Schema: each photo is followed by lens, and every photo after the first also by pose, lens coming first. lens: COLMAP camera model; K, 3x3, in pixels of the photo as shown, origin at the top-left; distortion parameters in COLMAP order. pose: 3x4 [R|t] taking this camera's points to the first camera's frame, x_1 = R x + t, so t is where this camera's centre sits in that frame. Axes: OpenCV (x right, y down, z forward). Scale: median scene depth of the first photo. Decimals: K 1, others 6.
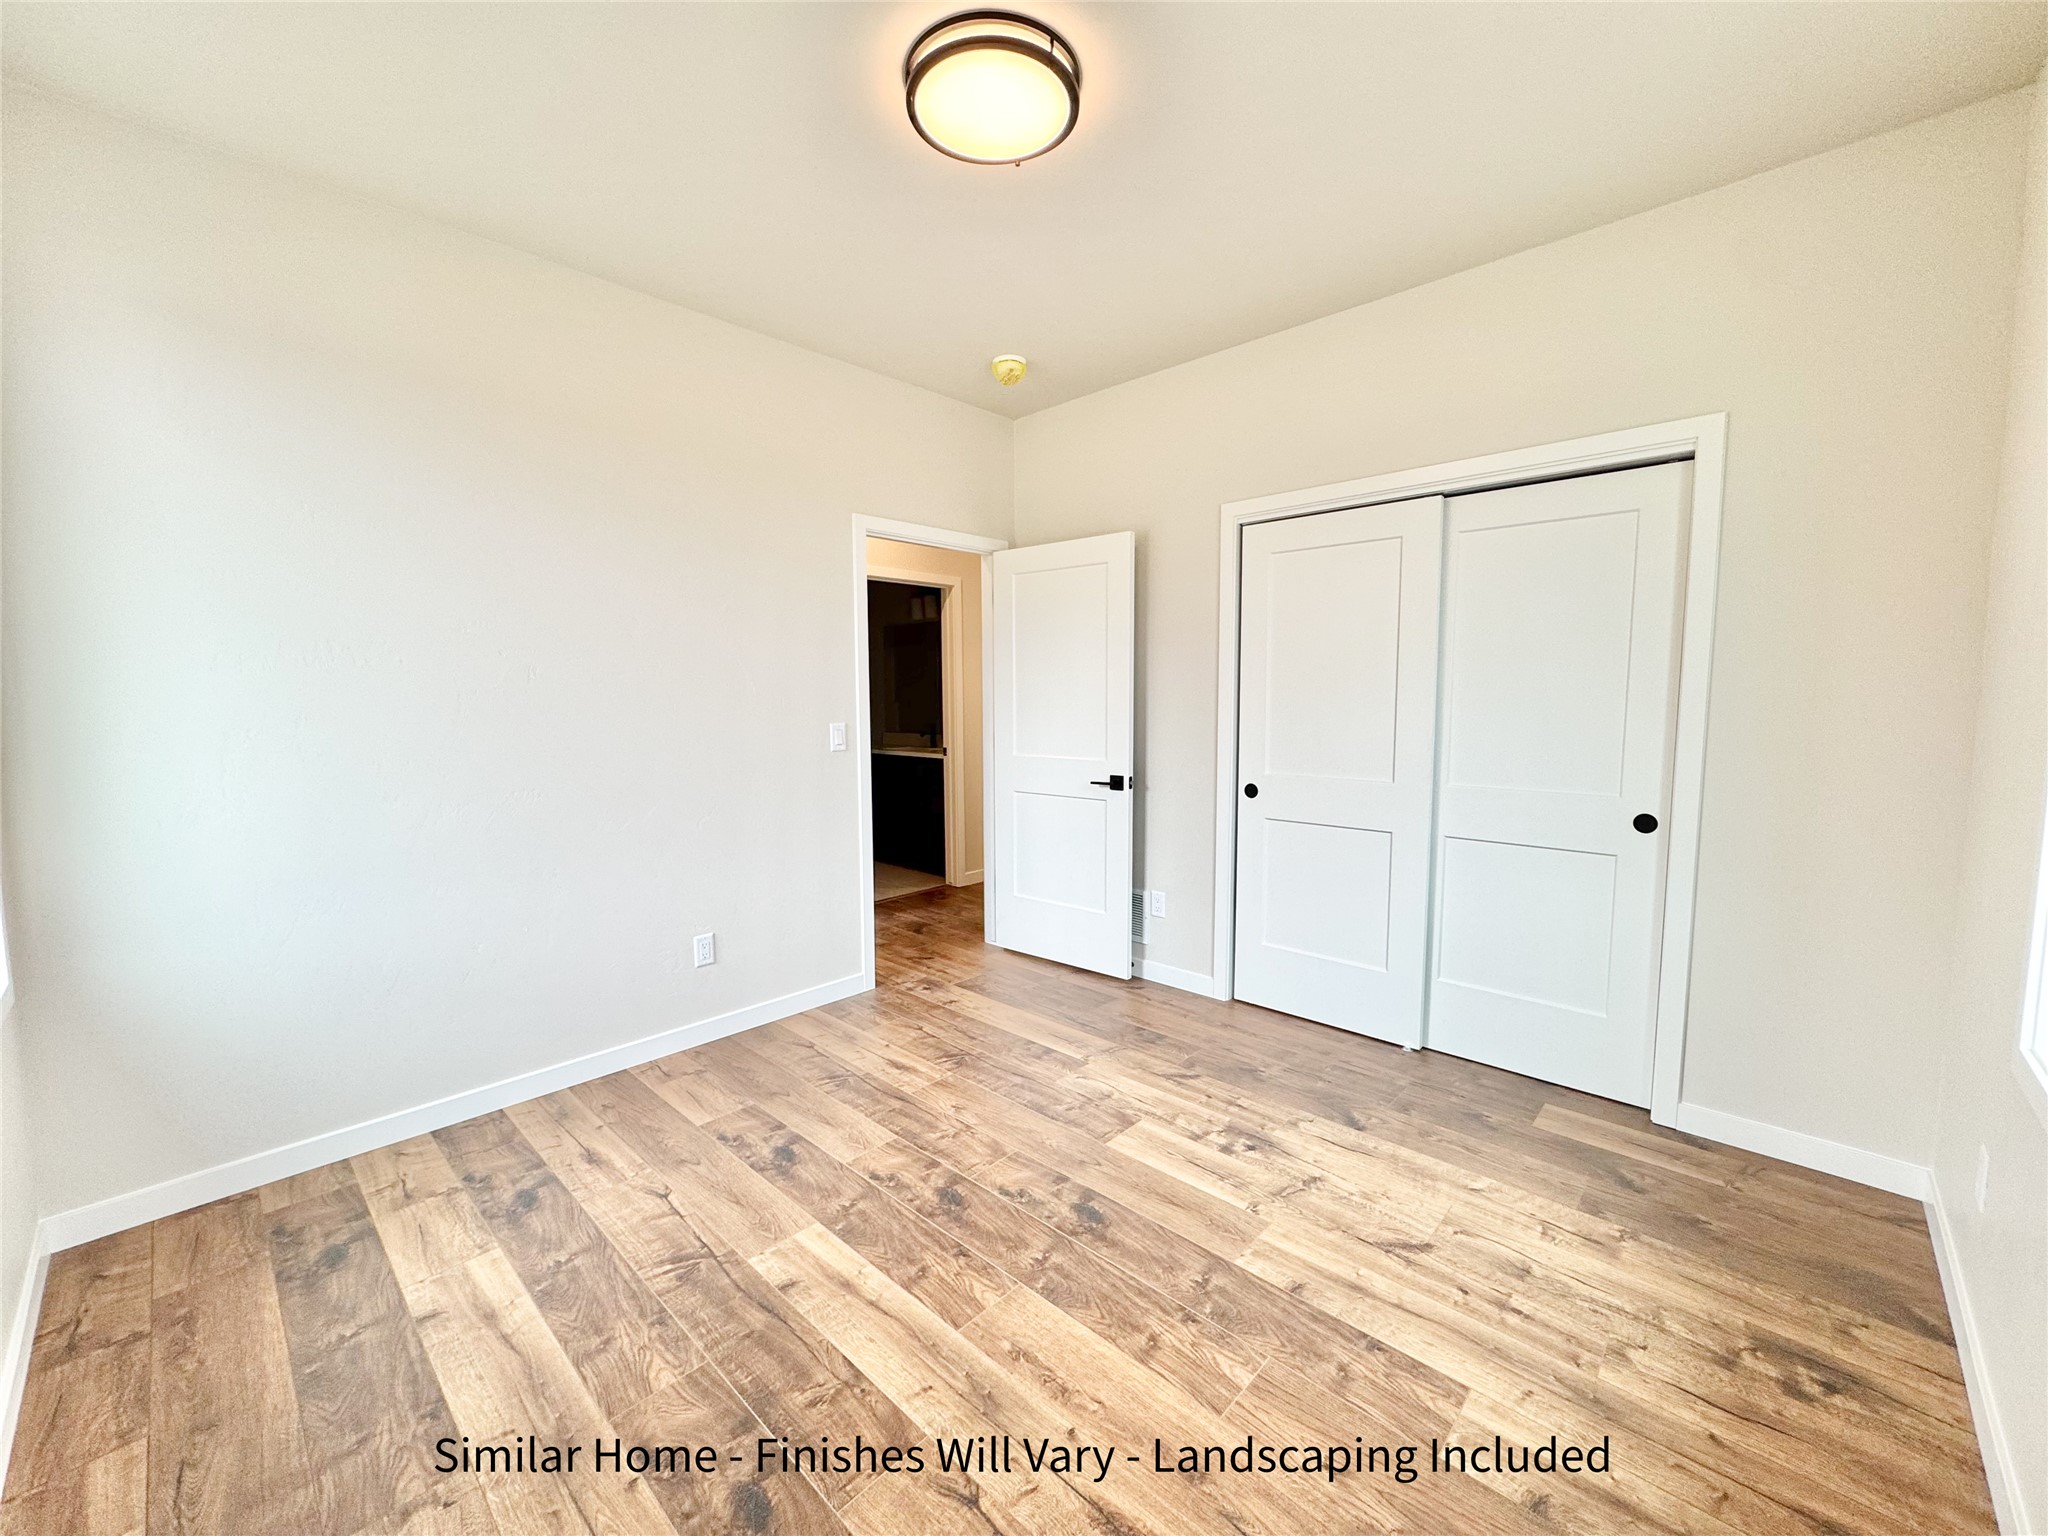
lens RADIAL K [[814.8, 0, 1023.2], [0, 814.8, 764.7], [0, 0, 1]] dist [-0.001619, 0.000661]
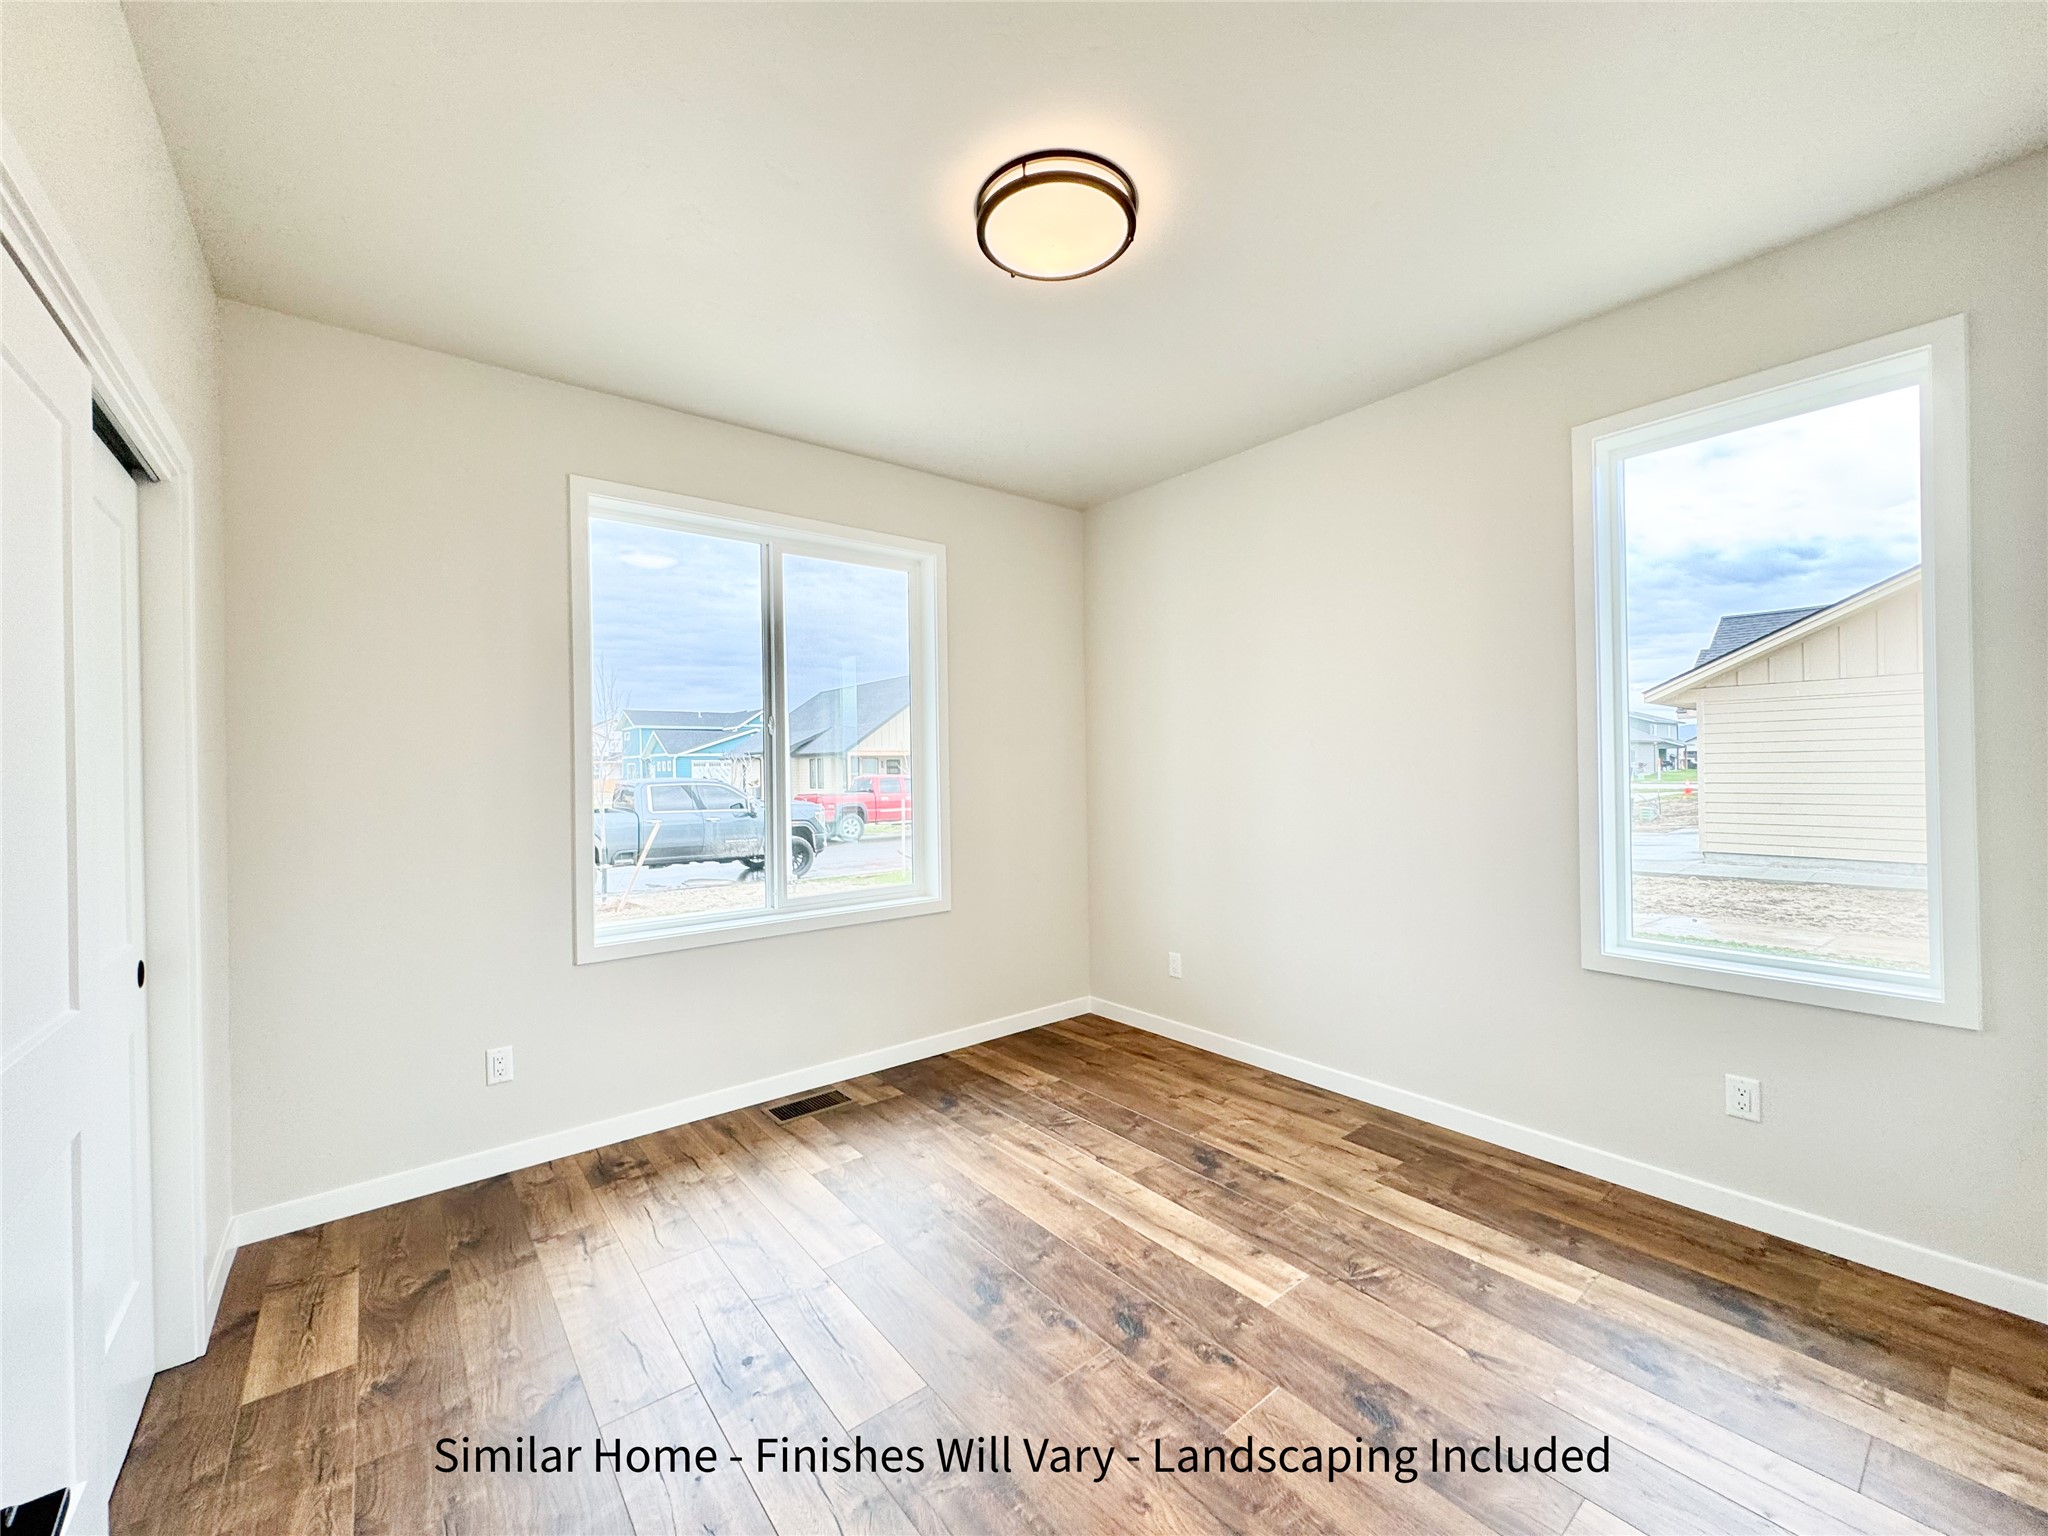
lens RADIAL K [[814.8, 0, 1023.2], [0, 814.8, 764.7], [0, 0, 1]] dist [-0.001619, 0.000661]
pose [[-0.990550, 0.021866, 0.135399, -0.116909], [0.033852, 0.995644, 0.086868, -0.185088], [-0.132910, 0.090631, -0.986976, 2.022278]]
